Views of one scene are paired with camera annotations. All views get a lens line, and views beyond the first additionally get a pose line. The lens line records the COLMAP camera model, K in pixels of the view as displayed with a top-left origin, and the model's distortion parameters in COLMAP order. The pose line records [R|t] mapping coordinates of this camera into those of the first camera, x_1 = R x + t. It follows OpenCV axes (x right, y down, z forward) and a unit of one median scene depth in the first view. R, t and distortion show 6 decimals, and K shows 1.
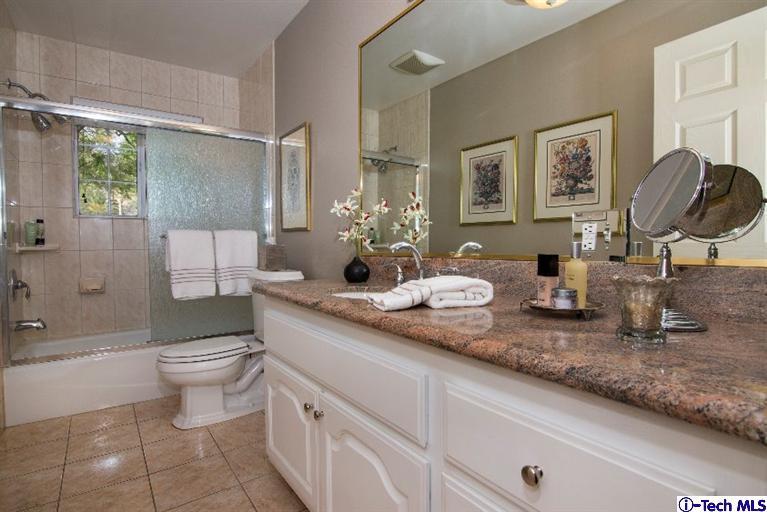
lens RADIAL K [[432.6, 0, 383.5], [0, 432.6, 256.0], [0, 0, 1]] dist [-0.000386, -0.000482]
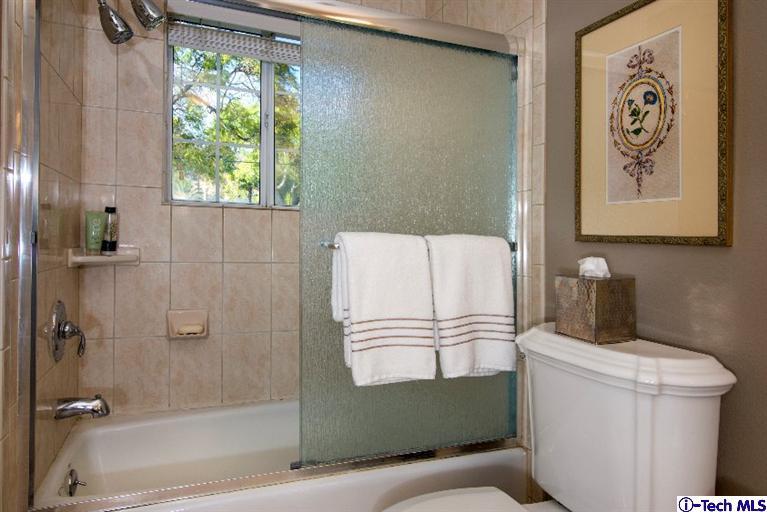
lens RADIAL K [[494.6, 0, 383.4], [0, 494.6, 244.1], [0, 0, 1]] dist [-0.001354, 0.000249]
pose [[0.979736, 0.028277, -0.198289, -0.326407], [-0.031678, 0.999400, -0.014002, -0.039741], [0.197775, 0.019999, 0.980043, 0.454367]]
